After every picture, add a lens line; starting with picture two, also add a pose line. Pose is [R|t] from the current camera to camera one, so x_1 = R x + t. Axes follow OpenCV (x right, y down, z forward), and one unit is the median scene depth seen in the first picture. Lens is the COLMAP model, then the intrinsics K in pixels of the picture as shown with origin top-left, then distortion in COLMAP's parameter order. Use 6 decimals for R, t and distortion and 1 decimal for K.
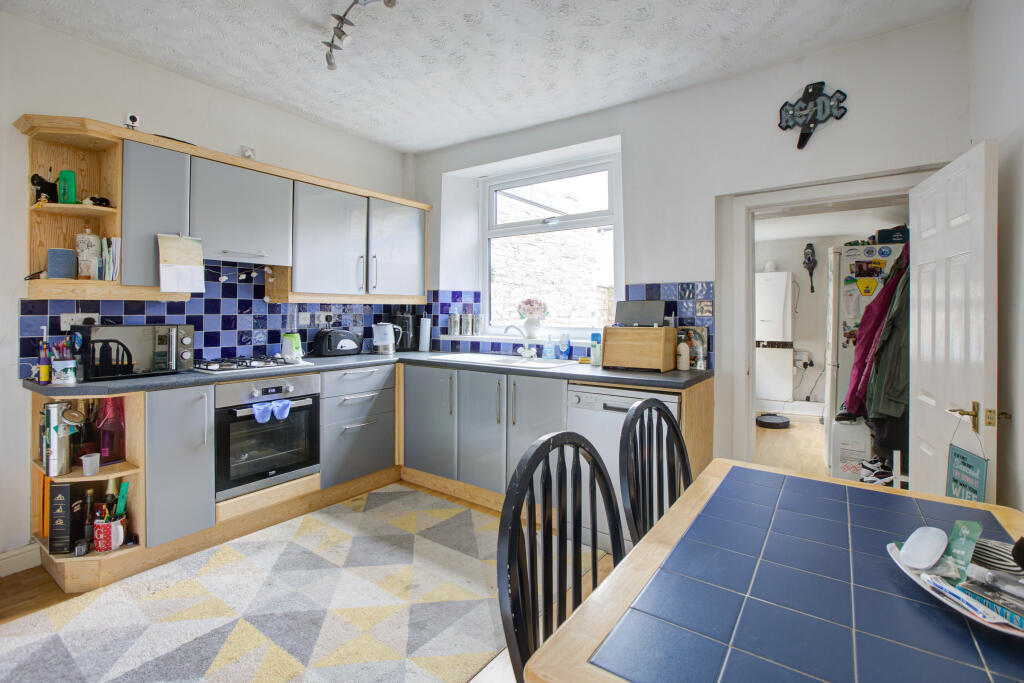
lens RADIAL K [[472.3, 0, 520.6], [0, 472.3, 311.7], [0, 0, 1]] dist [-0.002533, -0.000559]
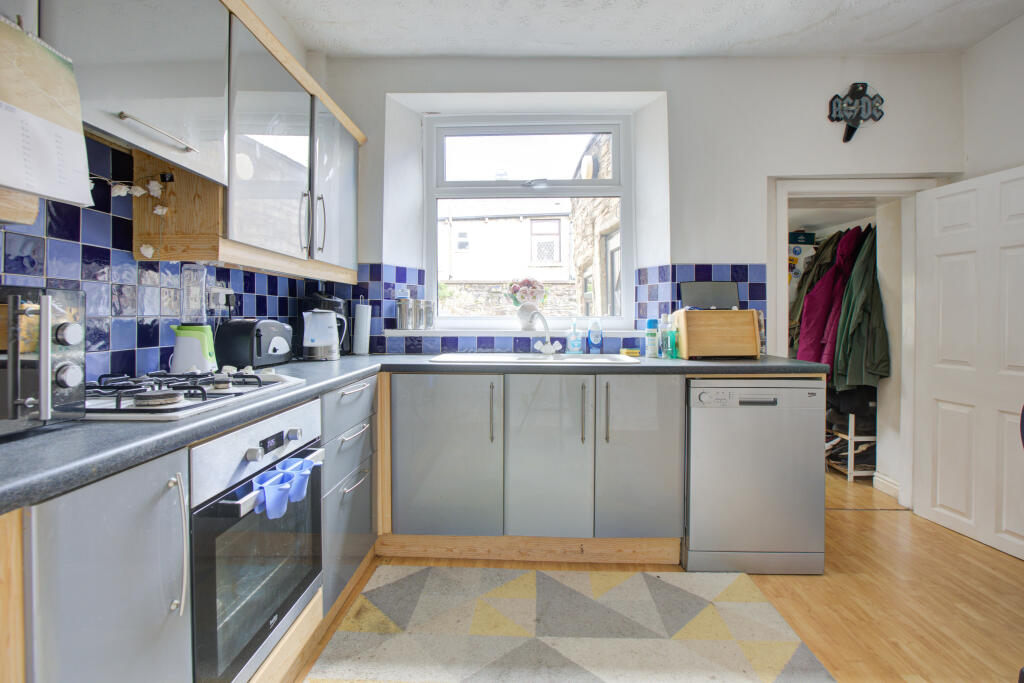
lens RADIAL K [[472.3, 0, 516.2], [0, 472.3, 322.5], [0, 0, 1]] dist [-0.002533, -0.000559]
pose [[0.834739, -0.007082, 0.550600, -0.470956], [-0.000926, 0.999898, 0.014265, 0.035811], [-0.550645, -0.012417, 0.834647, 0.396913]]
